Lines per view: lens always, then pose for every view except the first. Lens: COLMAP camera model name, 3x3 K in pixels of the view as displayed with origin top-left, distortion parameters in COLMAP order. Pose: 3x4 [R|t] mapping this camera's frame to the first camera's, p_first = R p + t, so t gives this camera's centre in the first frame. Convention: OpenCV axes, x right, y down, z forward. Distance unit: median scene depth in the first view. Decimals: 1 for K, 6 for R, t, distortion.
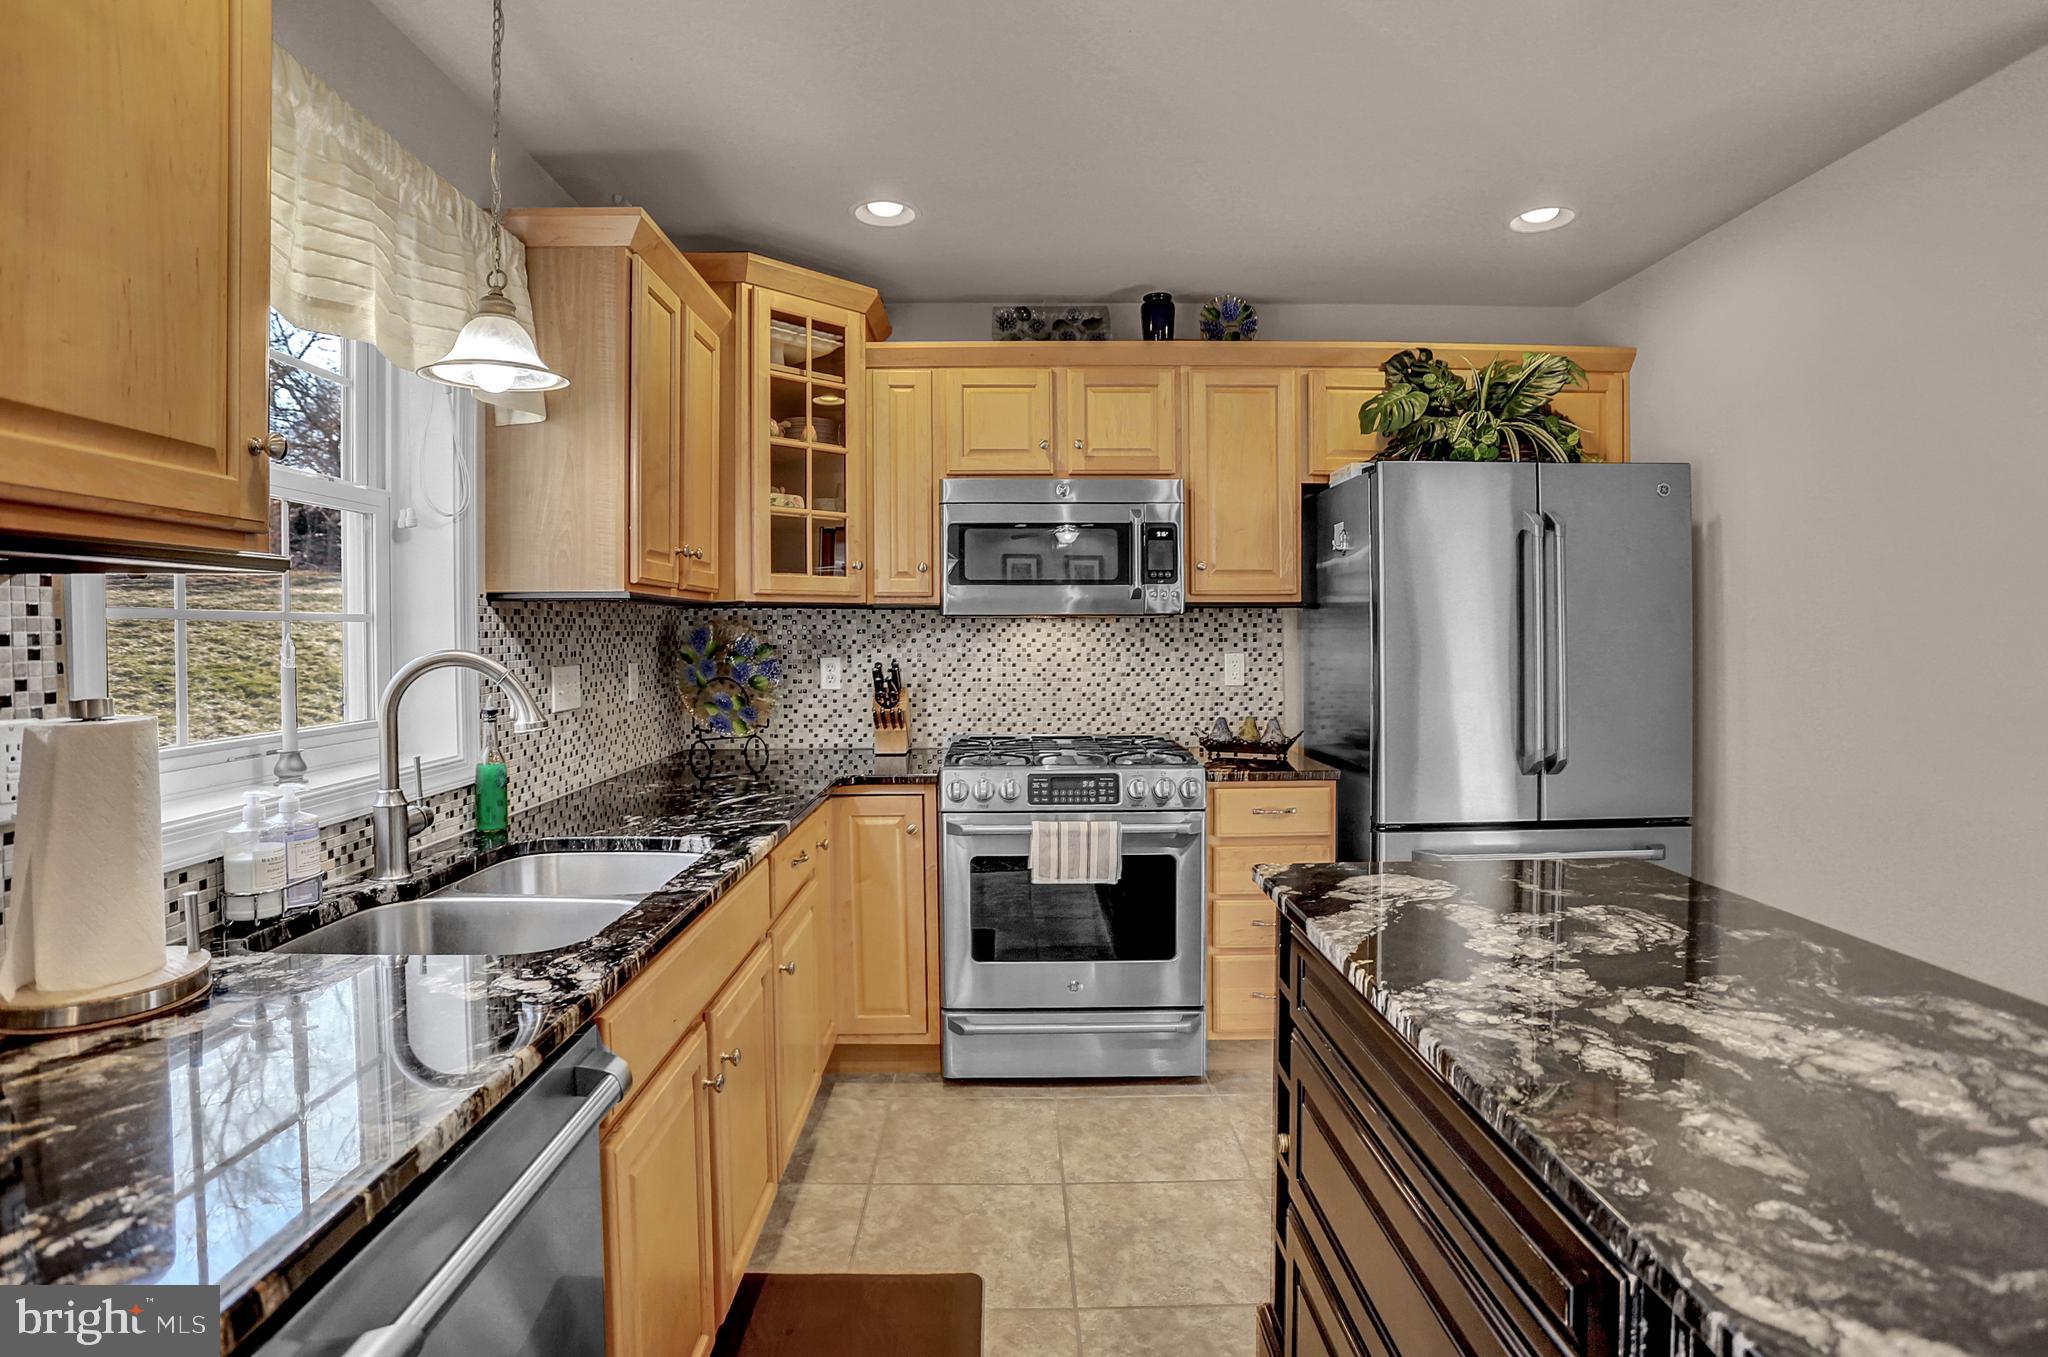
lens RADIAL K [[1038.0, 0, 1017.8], [0, 1038.0, 654.4], [0, 0, 1]] dist [-0.085659, 0.043901]
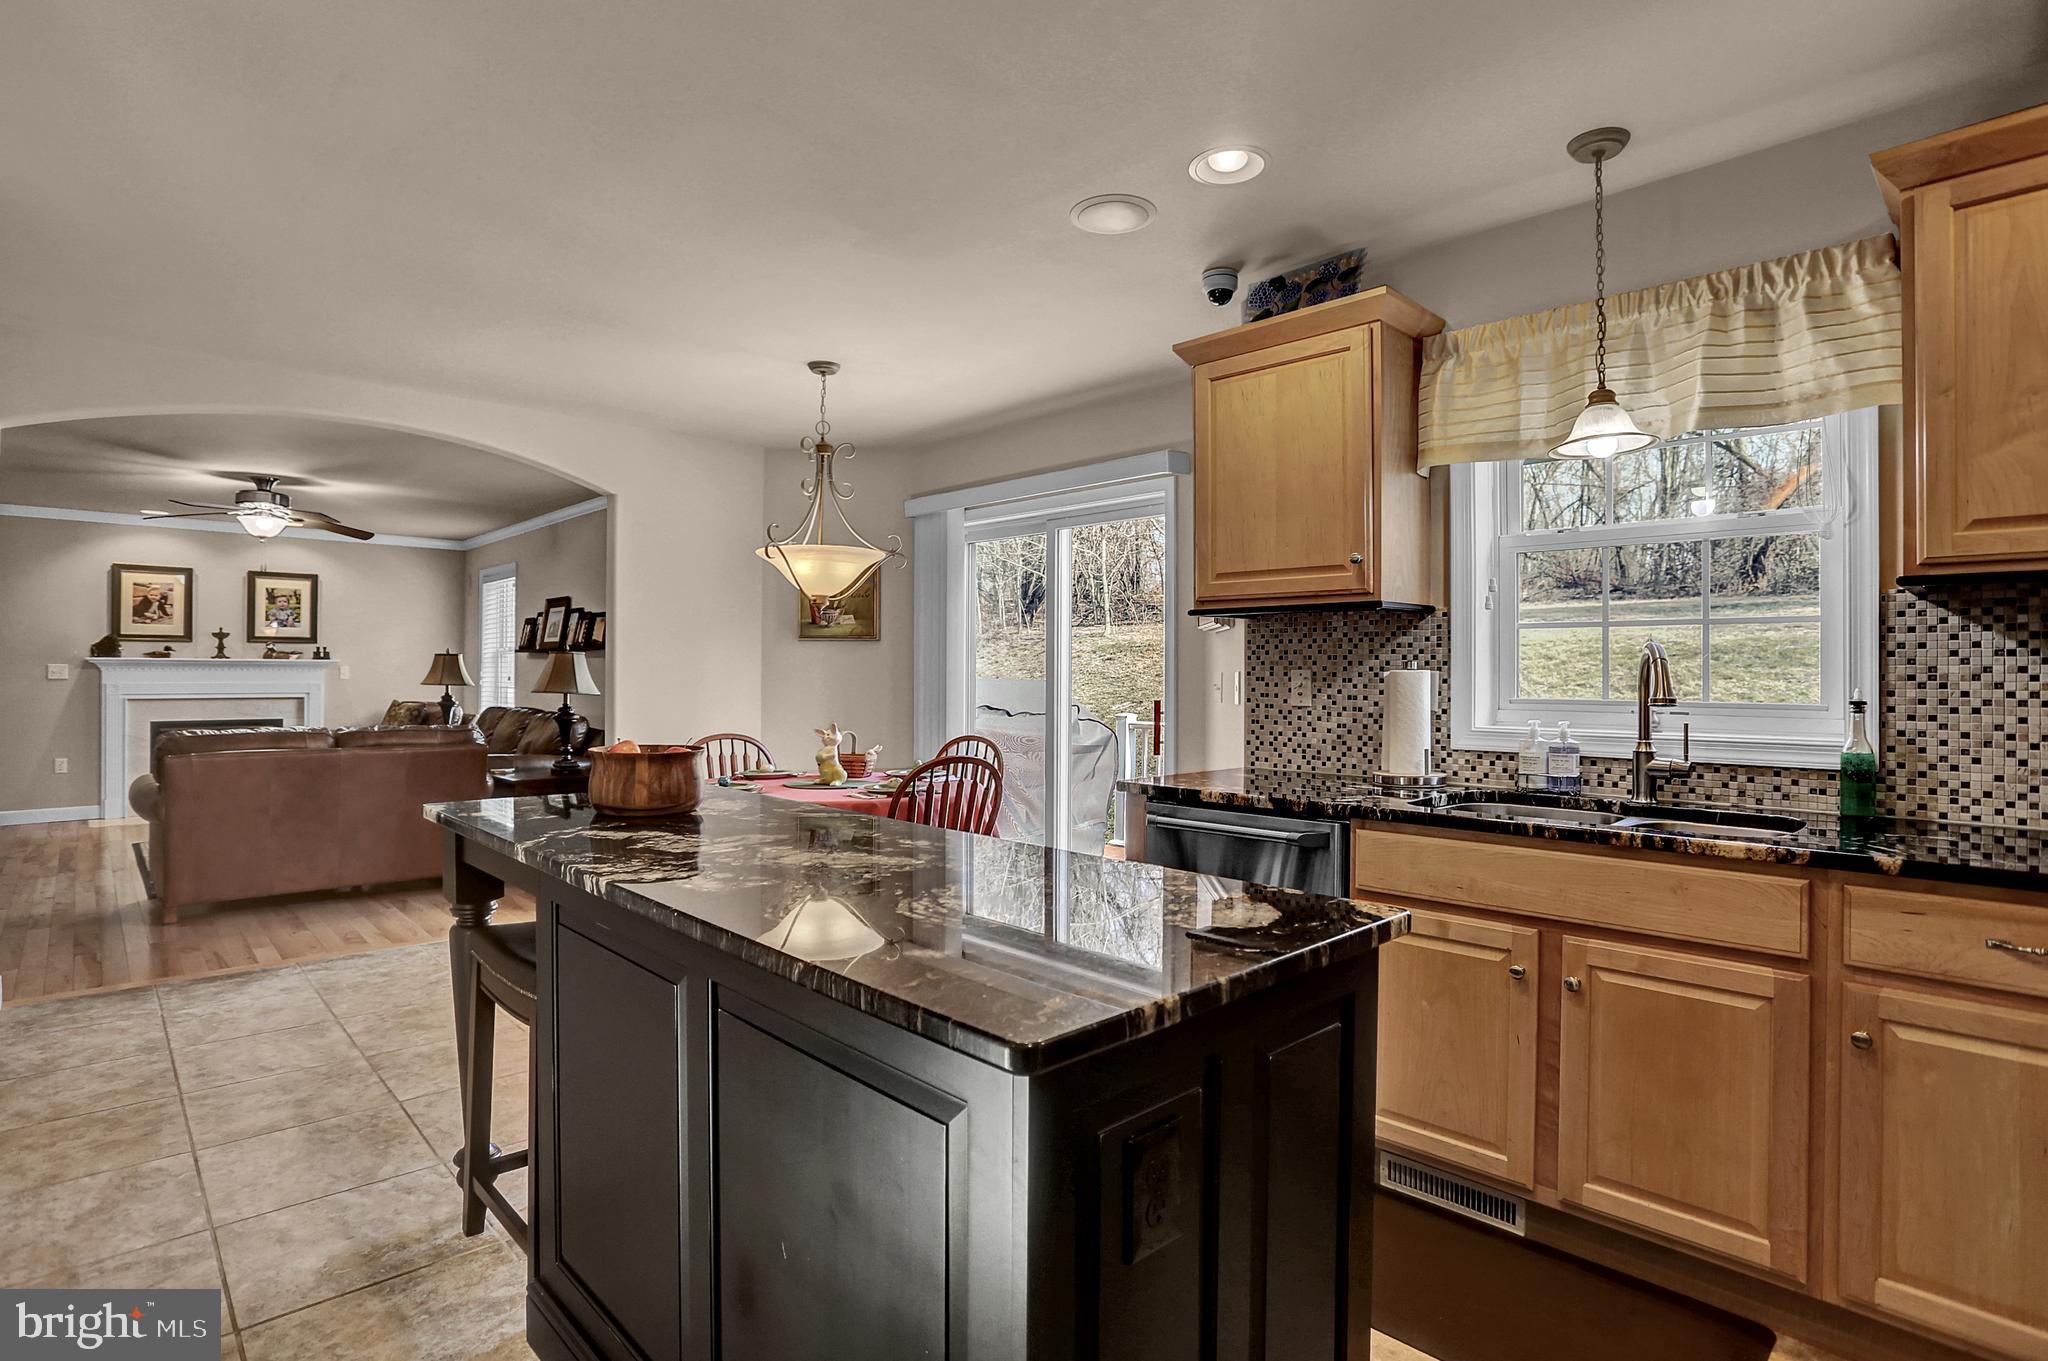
lens RADIAL K [[1019.2, 0, 1024.0], [0, 1019.2, 680.5], [0, 0, 1]] dist [-0.081463, 0.028691]
pose [[-0.724414, 0.002935, -0.689359, 0.519098], [-0.019426, 0.999507, 0.024669, 0.016616], [0.689091, 0.031263, -0.724000, 0.741611]]
